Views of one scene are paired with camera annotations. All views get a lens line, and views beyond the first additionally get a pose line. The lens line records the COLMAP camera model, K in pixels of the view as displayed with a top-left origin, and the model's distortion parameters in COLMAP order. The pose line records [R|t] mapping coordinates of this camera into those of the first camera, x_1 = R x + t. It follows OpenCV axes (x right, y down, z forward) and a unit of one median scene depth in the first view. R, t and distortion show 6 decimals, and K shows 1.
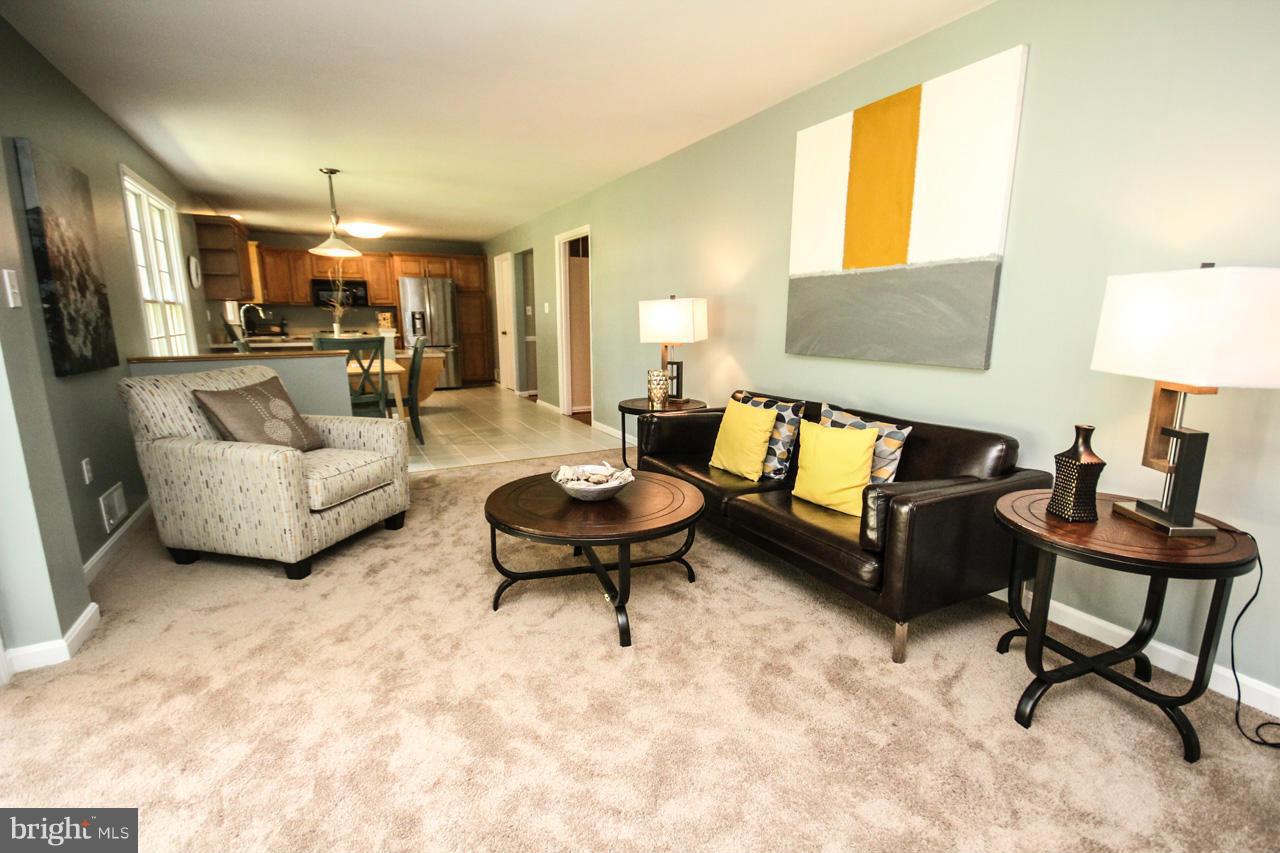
lens RADIAL K [[591.2, 0, 643.5], [0, 591.2, 431.3], [0, 0, 1]] dist [0.002868, -0.005045]
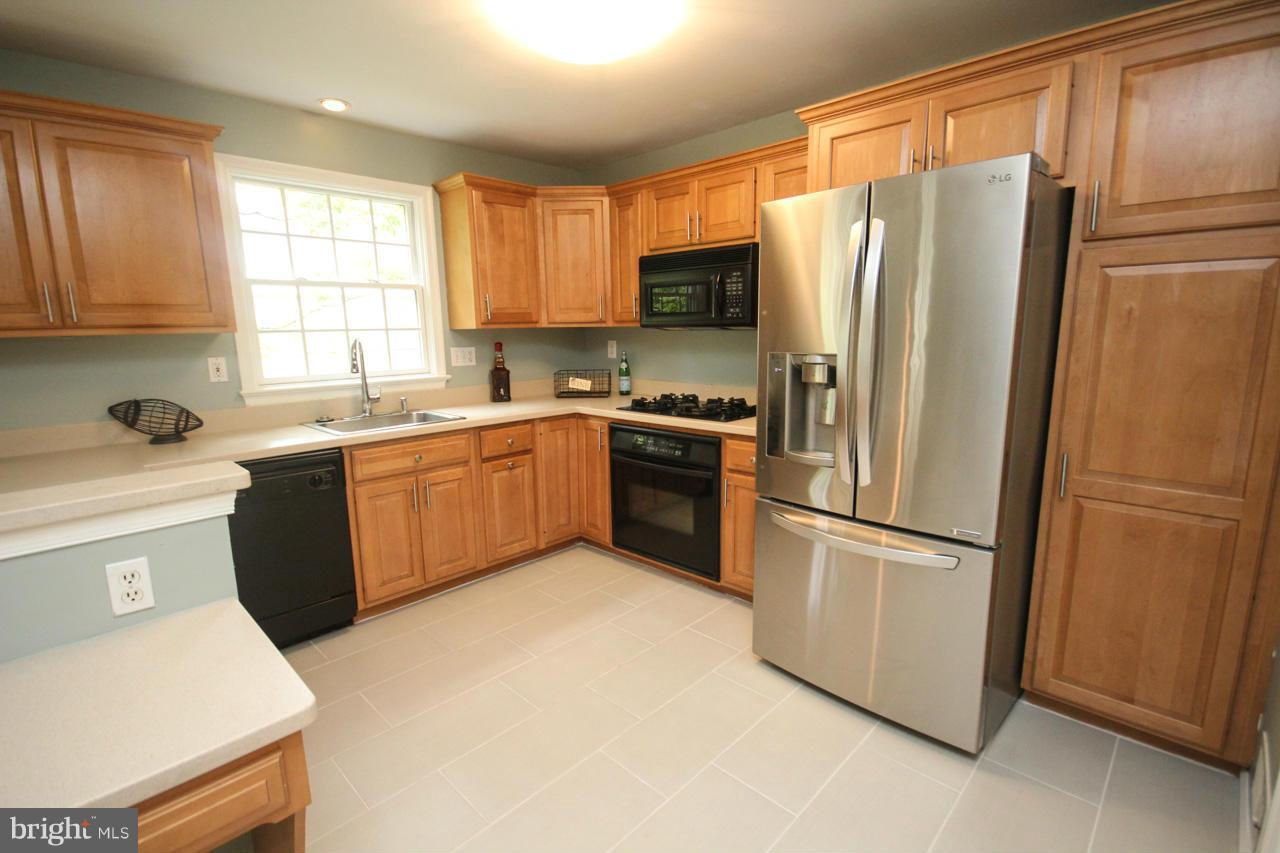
lens RADIAL K [[591.2, 0, 650.8], [0, 591.2, 429.0], [0, 0, 1]] dist [0.002868, -0.005045]
pose [[0.323414, 0.160147, -0.932607, -0.568262], [-0.165507, 0.979955, 0.110883, -0.559254], [0.931671, 0.118492, 0.343437, 2.569531]]
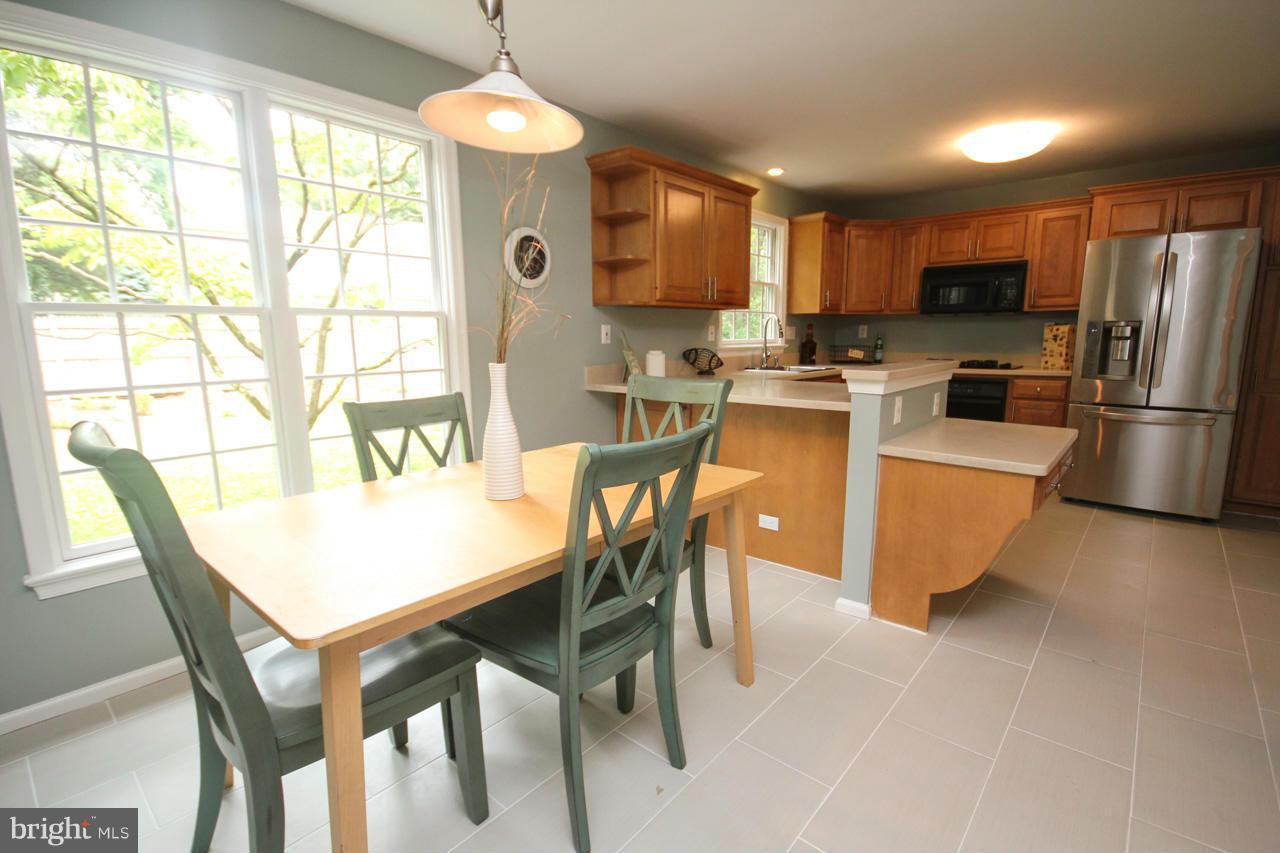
lens RADIAL K [[591.2, 0, 646.9], [0, 591.2, 429.8], [0, 0, 1]] dist [0.002868, -0.005045]
pose [[0.363371, 0.149308, -0.919603, -0.328579], [-0.173916, 0.980594, 0.090489, -0.318436], [0.915268, 0.127052, 0.382286, 1.618274]]
